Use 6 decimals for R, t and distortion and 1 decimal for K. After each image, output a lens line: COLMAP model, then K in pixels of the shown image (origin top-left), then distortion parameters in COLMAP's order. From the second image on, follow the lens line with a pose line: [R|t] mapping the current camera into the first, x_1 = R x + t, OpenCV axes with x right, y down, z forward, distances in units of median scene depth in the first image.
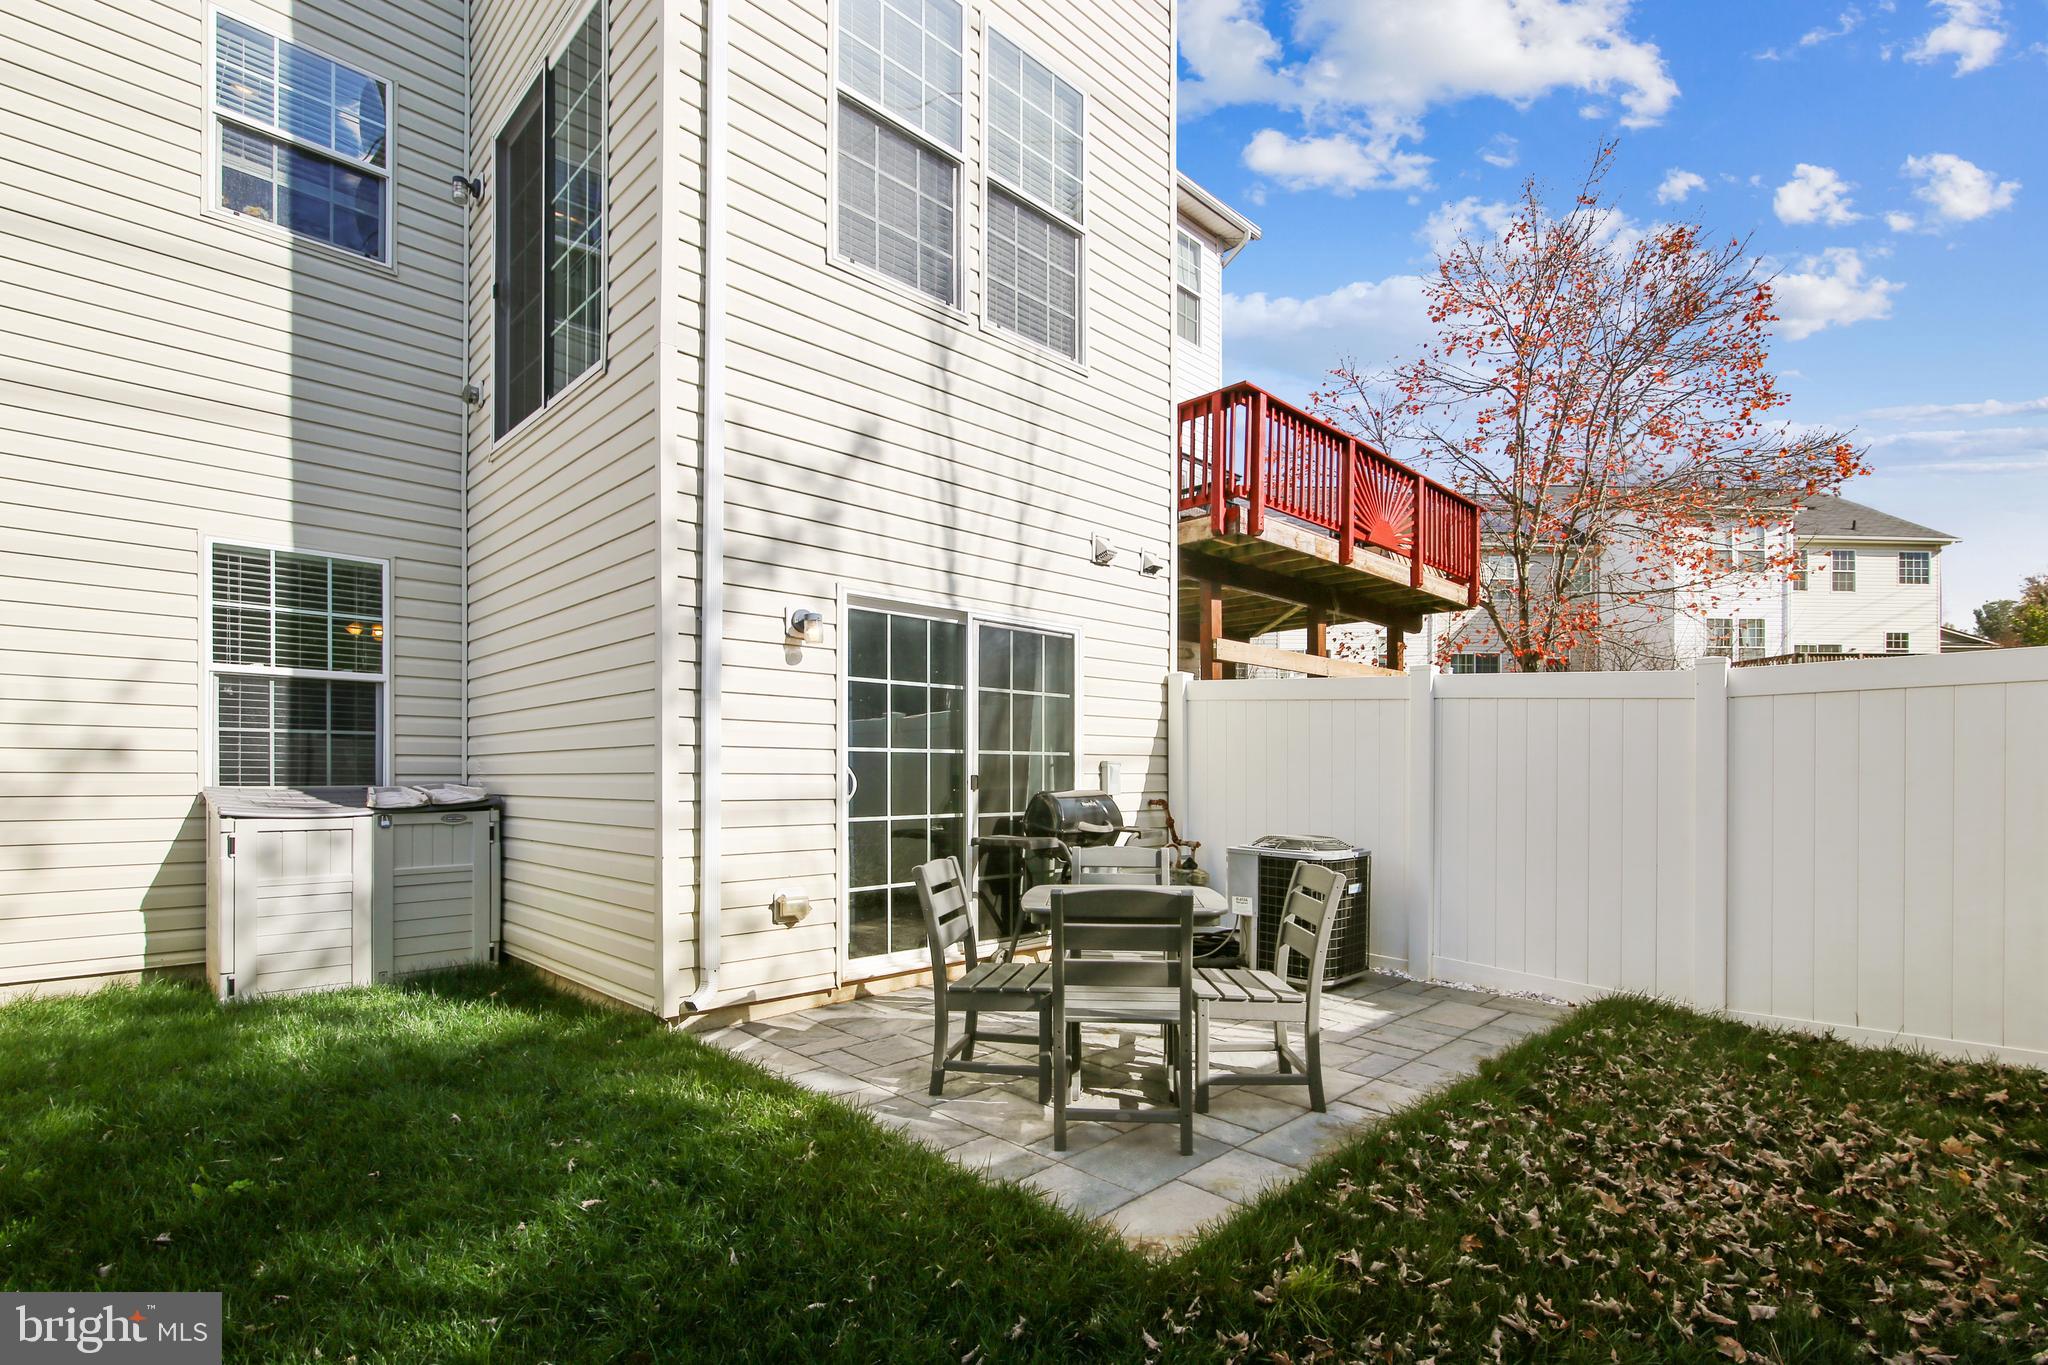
lens RADIAL K [[963.7, 0, 1026.5], [0, 963.7, 778.6], [0, 0, 1]] dist [-0.000148, -0.000375]
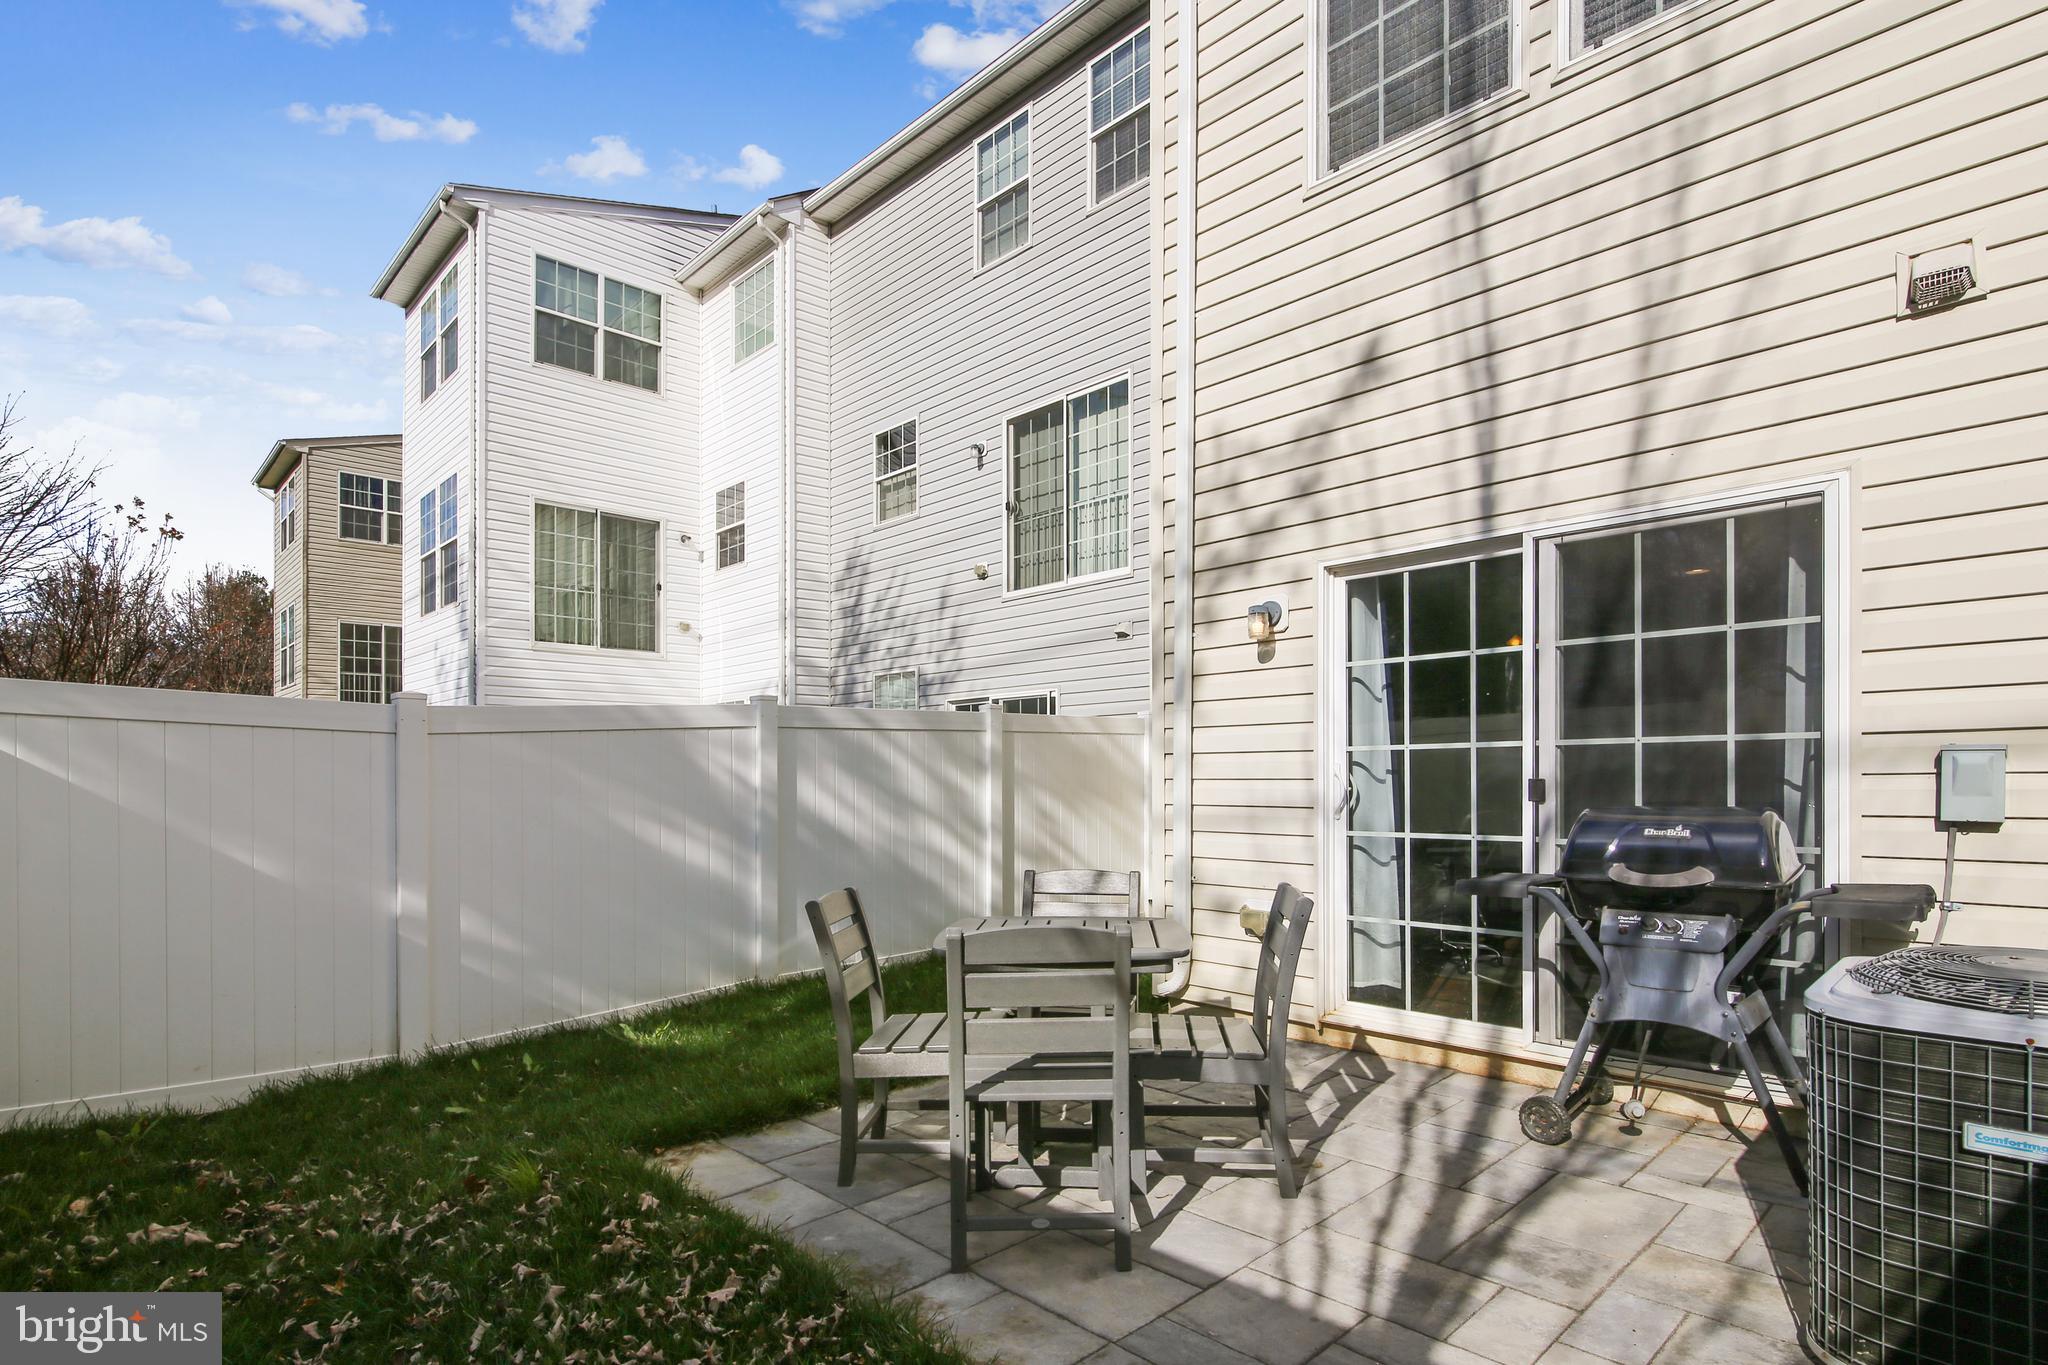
lens RADIAL K [[1036.3, 0, 1018.0], [0, 1036.3, 779.1], [0, 0, 1]] dist [-0.001756, -0.000224]
pose [[-0.019607, -0.003077, -0.999803, 0.645730], [0.002067, 0.999993, -0.003118, -0.001785], [0.999806, -0.002128, -0.019600, 0.655082]]
